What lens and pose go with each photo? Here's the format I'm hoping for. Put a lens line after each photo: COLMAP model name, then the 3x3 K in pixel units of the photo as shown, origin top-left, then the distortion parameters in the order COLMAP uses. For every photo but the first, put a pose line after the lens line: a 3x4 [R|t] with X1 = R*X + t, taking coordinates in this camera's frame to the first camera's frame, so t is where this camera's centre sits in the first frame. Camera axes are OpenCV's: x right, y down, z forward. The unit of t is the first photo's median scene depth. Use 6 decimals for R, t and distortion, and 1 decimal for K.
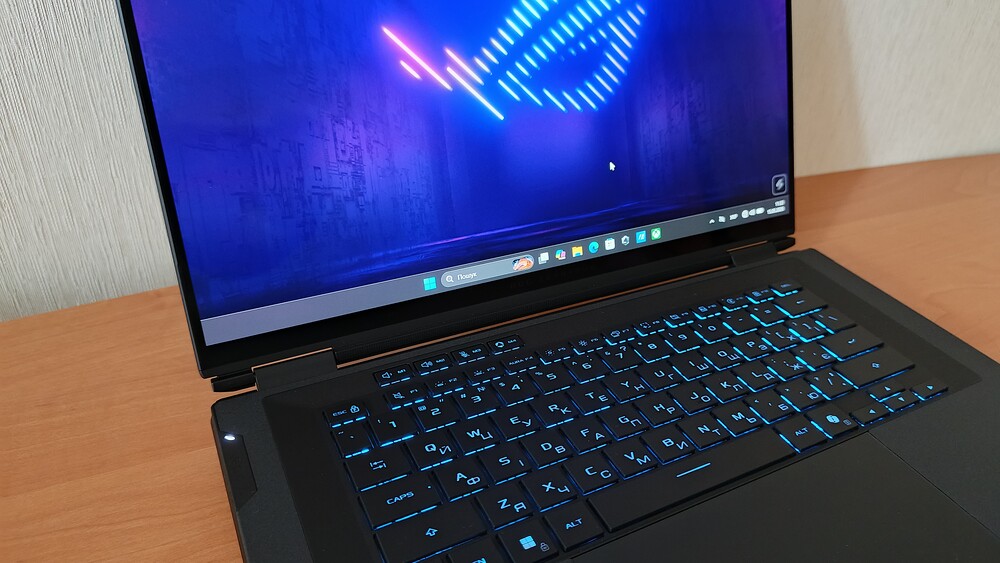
lens RADIAL K [[713.7, 0, 503.0], [0, 713.7, 282.9], [0, 0, 1]] dist [0.010438, -0.027534]
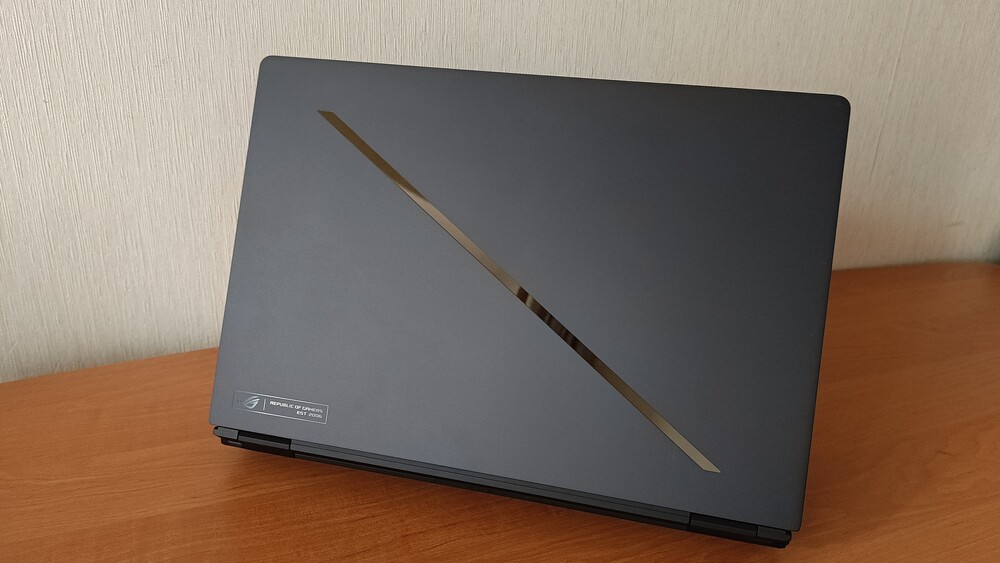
lens RADIAL K [[713.7, 0, 500.5], [0, 713.7, 280.5], [0, 0, 1]] dist [0.010438, -0.027534]
pose [[0.999314, 0.006616, -0.036427, 0.163960], [-0.013285, 0.982454, -0.186033, 0.153880], [0.034557, 0.186389, 0.981868, -0.501121]]
